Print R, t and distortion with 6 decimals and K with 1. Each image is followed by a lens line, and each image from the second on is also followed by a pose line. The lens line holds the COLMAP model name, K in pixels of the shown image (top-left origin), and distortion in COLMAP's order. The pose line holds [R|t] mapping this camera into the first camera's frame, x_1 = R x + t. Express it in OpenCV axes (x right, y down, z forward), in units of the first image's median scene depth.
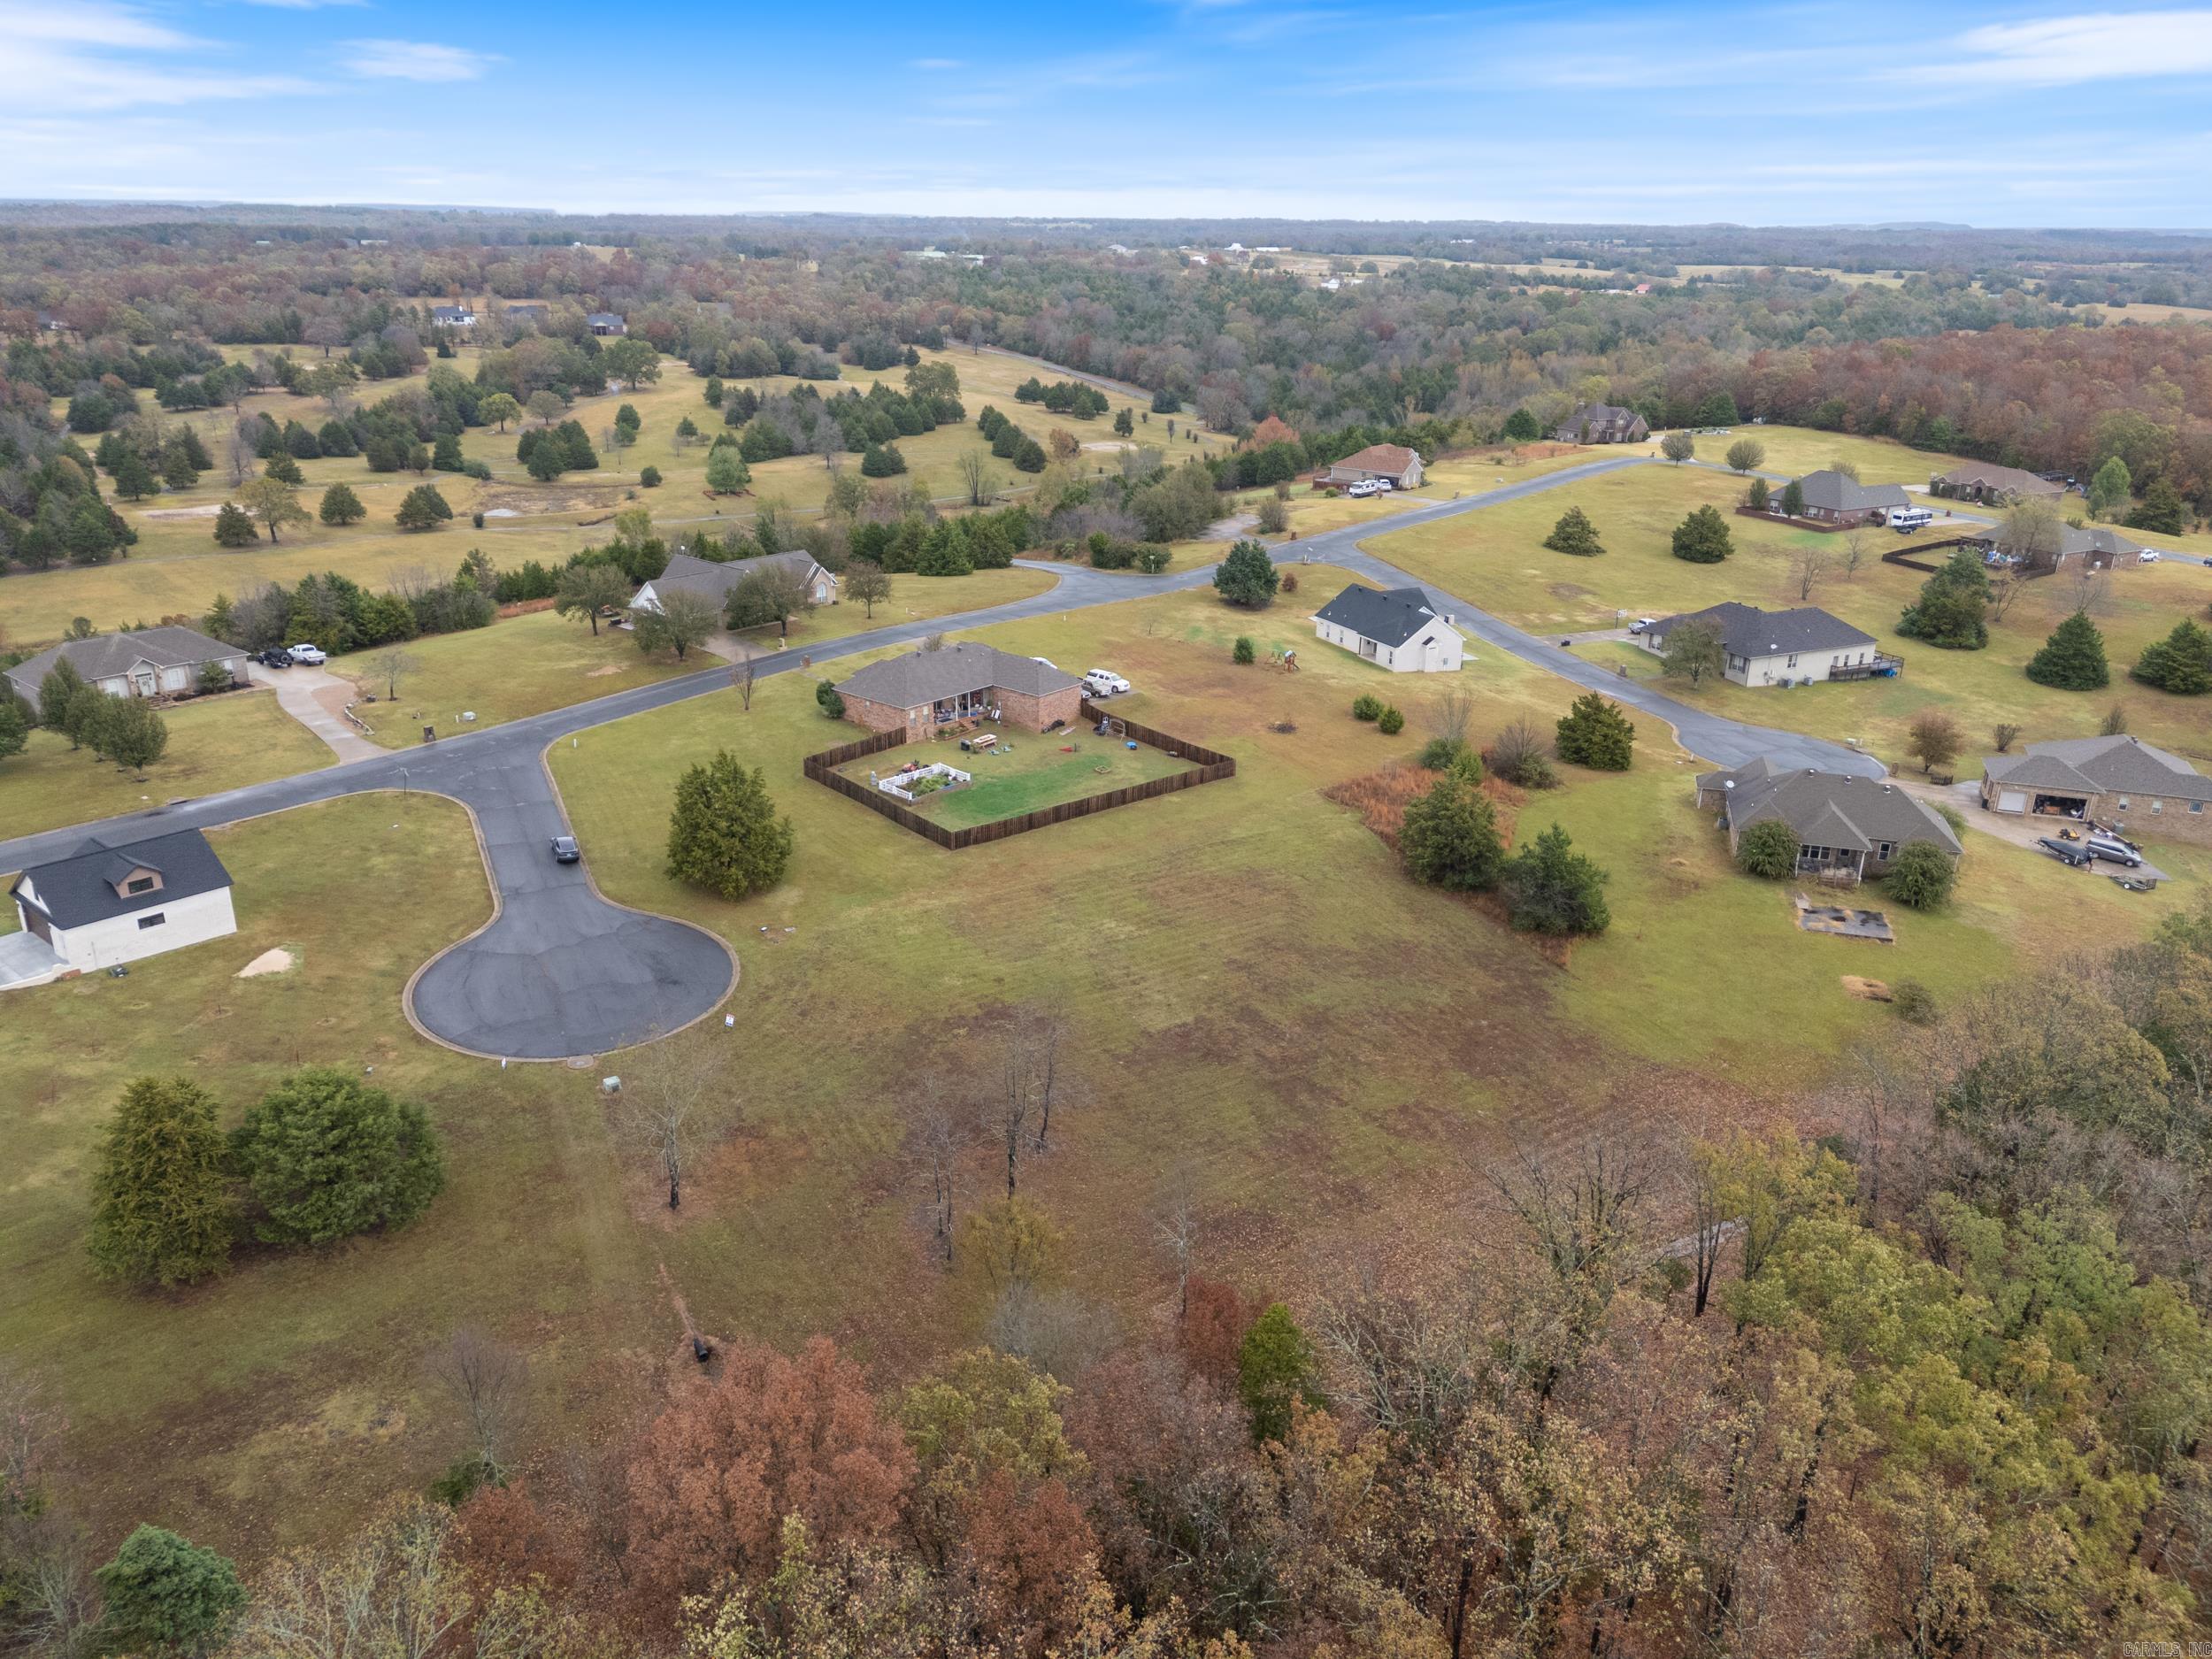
lens RADIAL K [[1611.8, 0, 1102.6], [0, 1611.8, 824.8], [0, 0, 1]] dist [0.093953, -0.101898]
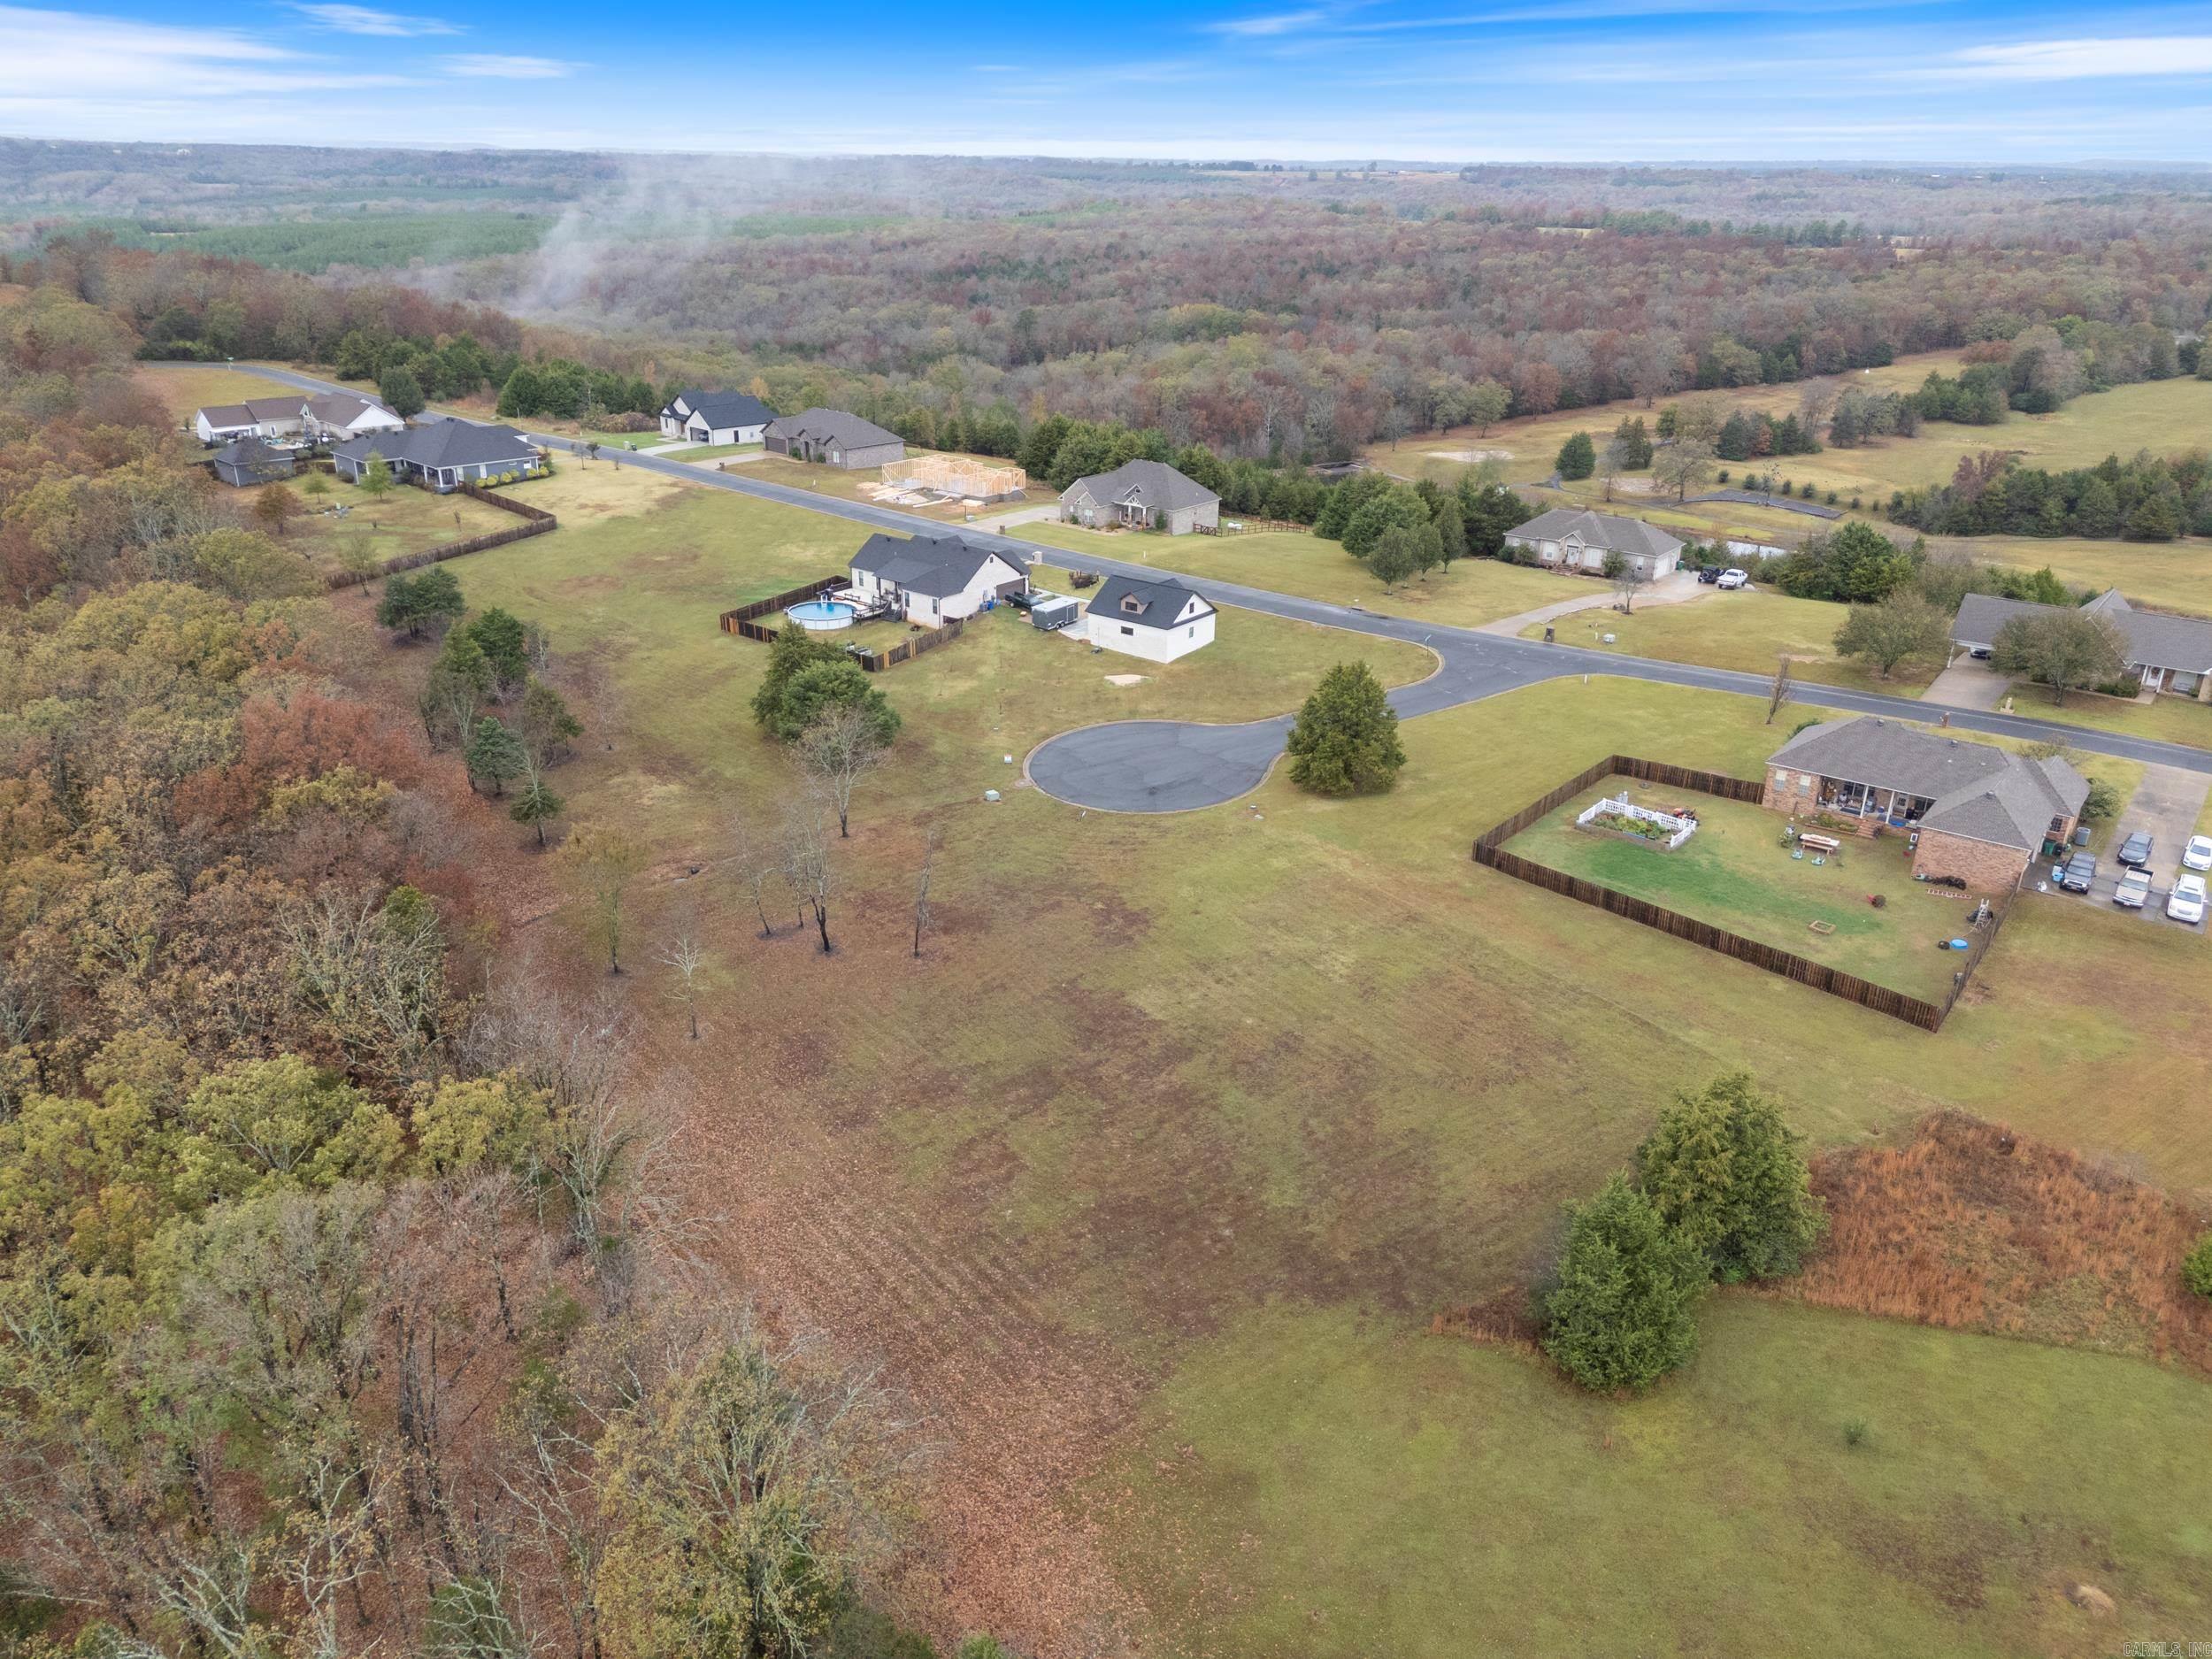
lens RADIAL K [[1611.8, 0, 1102.6], [0, 1611.8, 824.8], [0, 0, 1]] dist [0.093953, -0.101898]
pose [[0.041225, 0.368820, -0.928586, 0.323541], [-0.360611, 0.872226, 0.330425, -0.099941], [0.931805, 0.321236, 0.168958, 0.291682]]
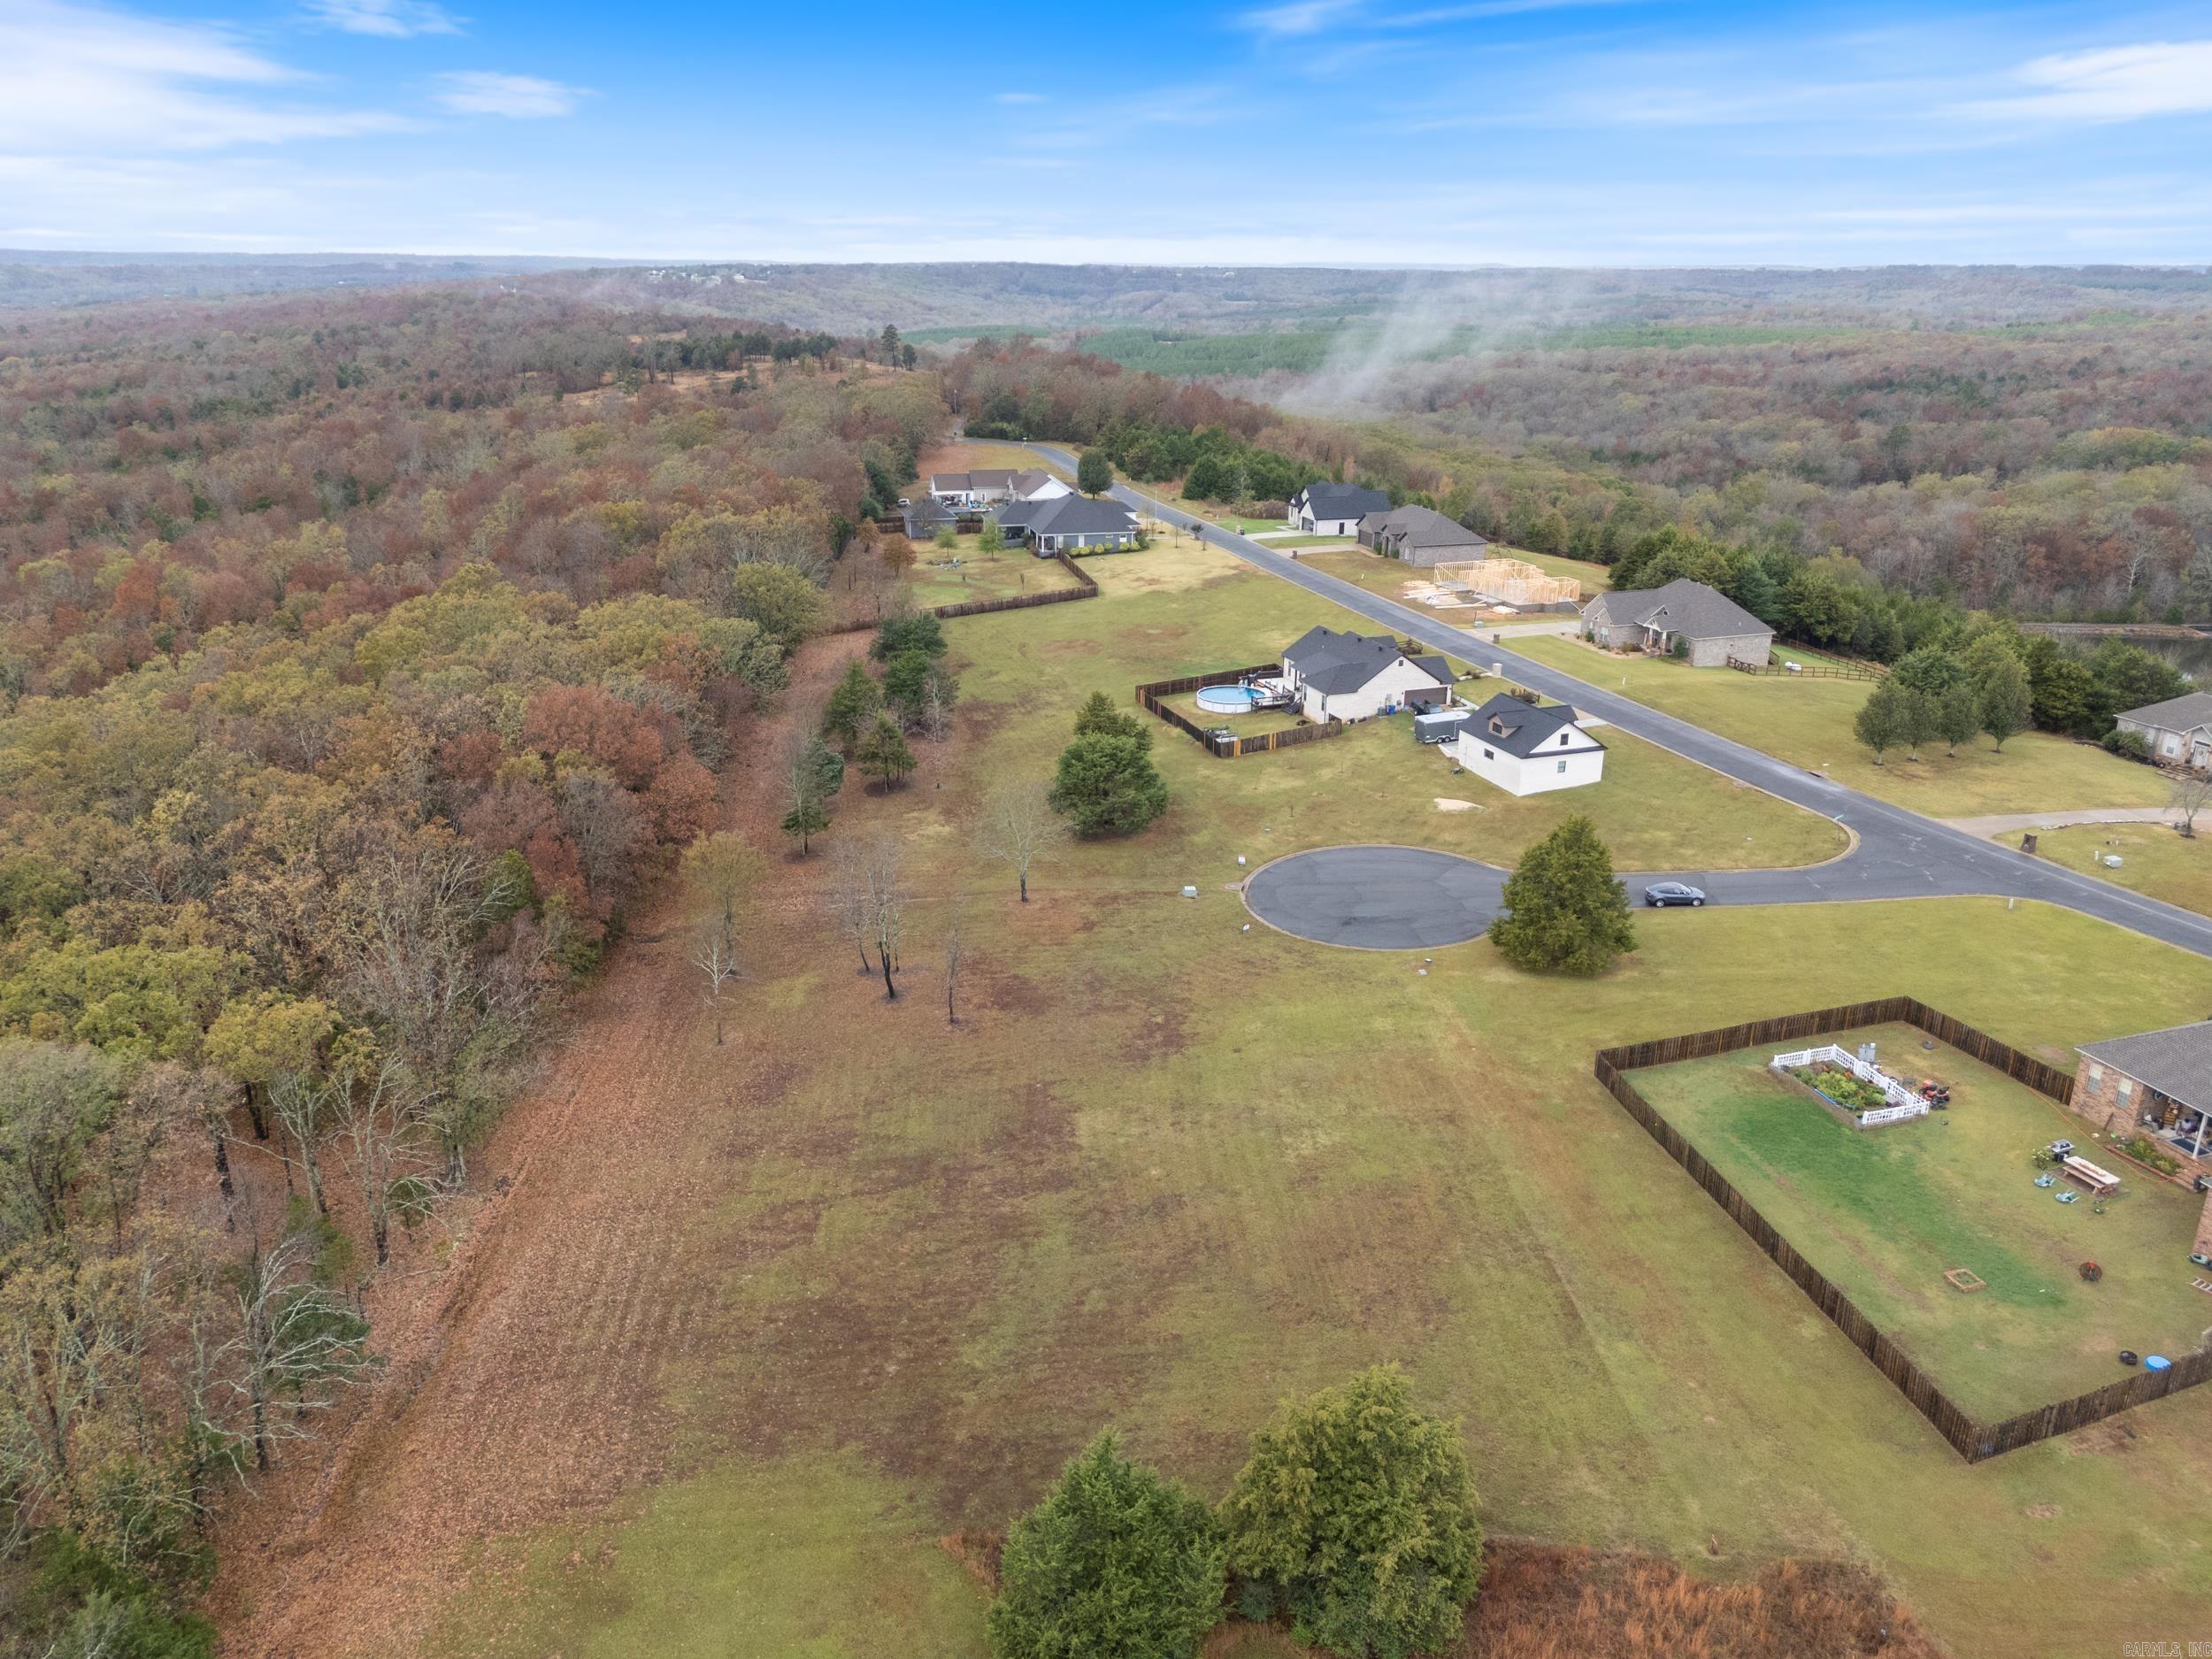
lens RADIAL K [[1611.8, 0, 1102.6], [0, 1611.8, 824.8], [0, 0, 1]] dist [0.093953, -0.101898]
pose [[-0.499869, 0.268230, -0.823519, 0.261326], [-0.315745, 0.828962, 0.461658, -0.153100], [0.806496, 0.490790, -0.329680, 0.451008]]
